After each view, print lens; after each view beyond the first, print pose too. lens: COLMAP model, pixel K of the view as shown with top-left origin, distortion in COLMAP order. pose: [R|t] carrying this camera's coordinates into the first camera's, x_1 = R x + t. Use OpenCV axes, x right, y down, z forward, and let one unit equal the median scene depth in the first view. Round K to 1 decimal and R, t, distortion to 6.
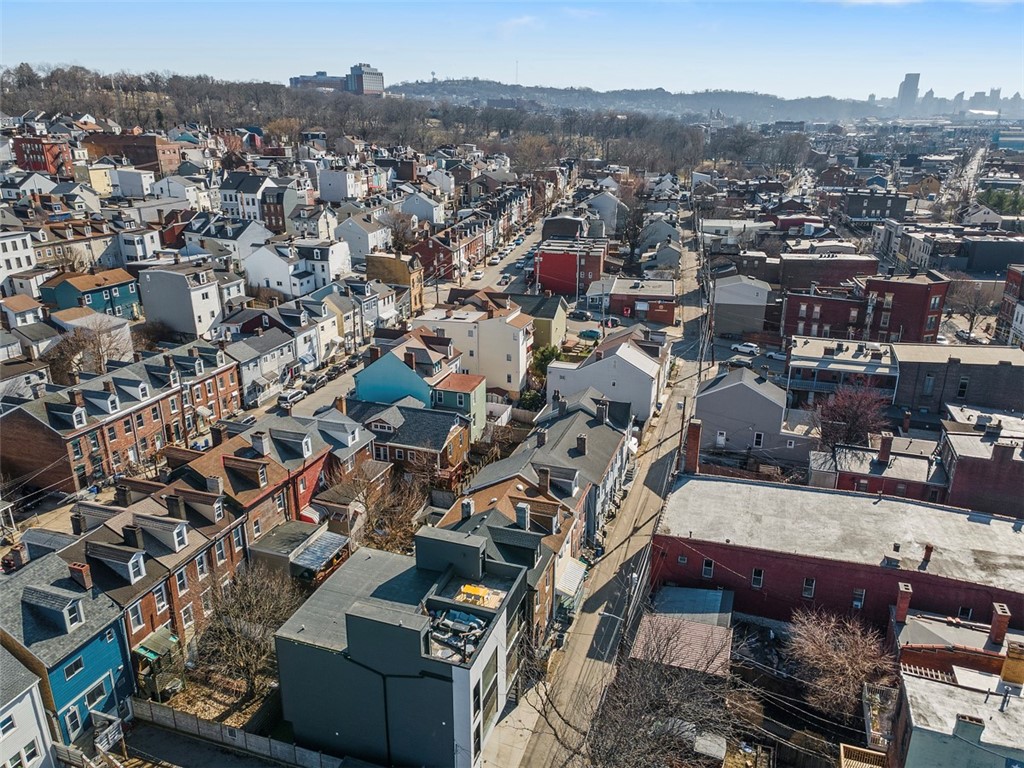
lens RADIAL K [[744.1, 0, 512.0], [0, 744.1, 384.0], [0, 0, 1]] dist [0.030477, 0.031611]
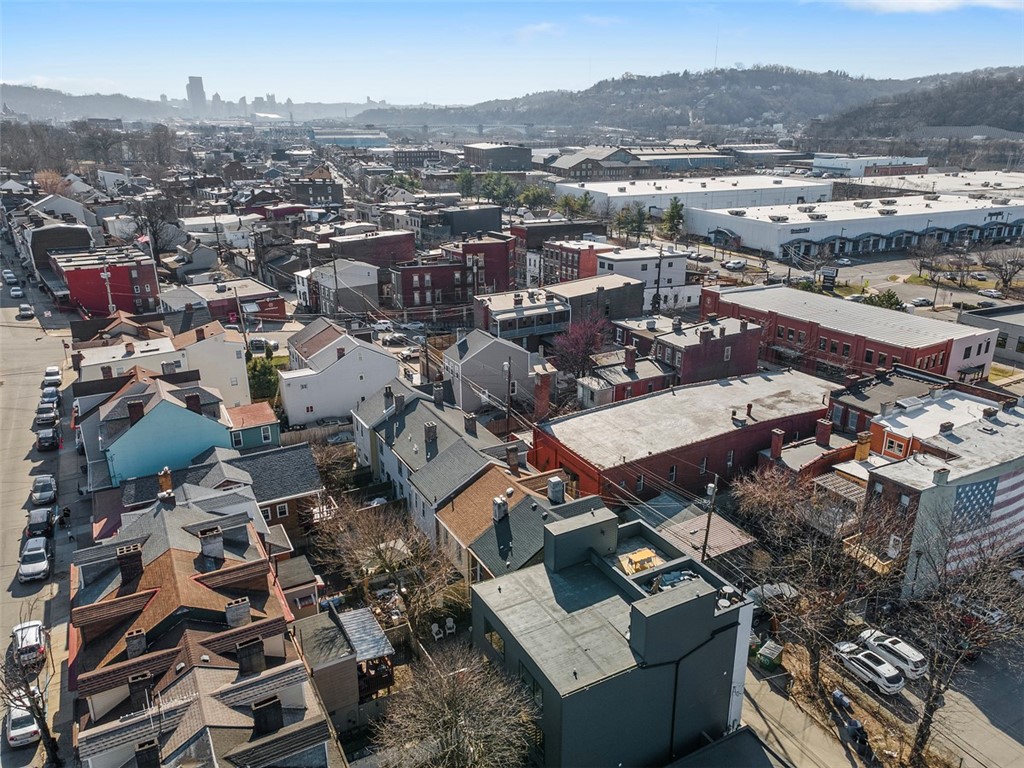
lens RADIAL K [[744.1, 0, 512.0], [0, 744.1, 384.0], [0, 0, 1]] dist [0.030477, 0.031611]
pose [[0.669588, -0.255891, 0.697260, -0.324012], [0.256451, 0.960694, 0.106297, -0.035782], [-0.697054, 0.107638, 0.708893, 0.164295]]
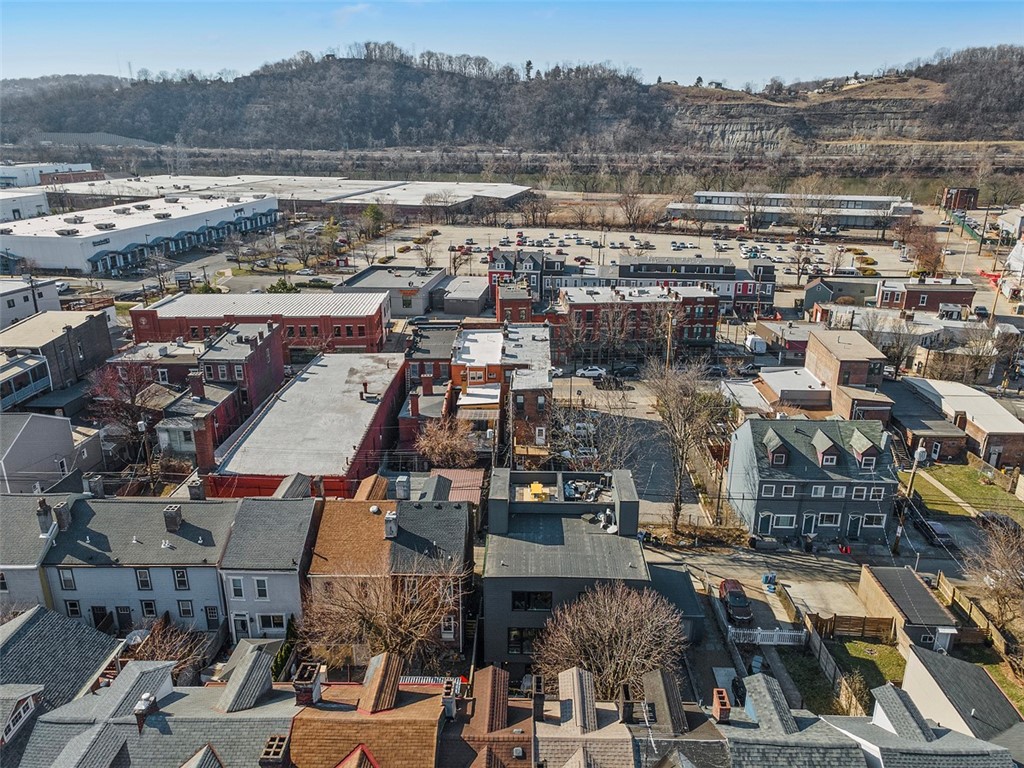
lens RADIAL K [[744.1, 0, 512.0], [0, 744.1, 384.0], [0, 0, 1]] dist [0.030477, 0.031611]
pose [[-0.312261, -0.318960, 0.894851, -0.429109], [0.320165, 0.851513, 0.415235, -0.150771], [-0.894420, 0.416162, -0.163775, 0.475391]]
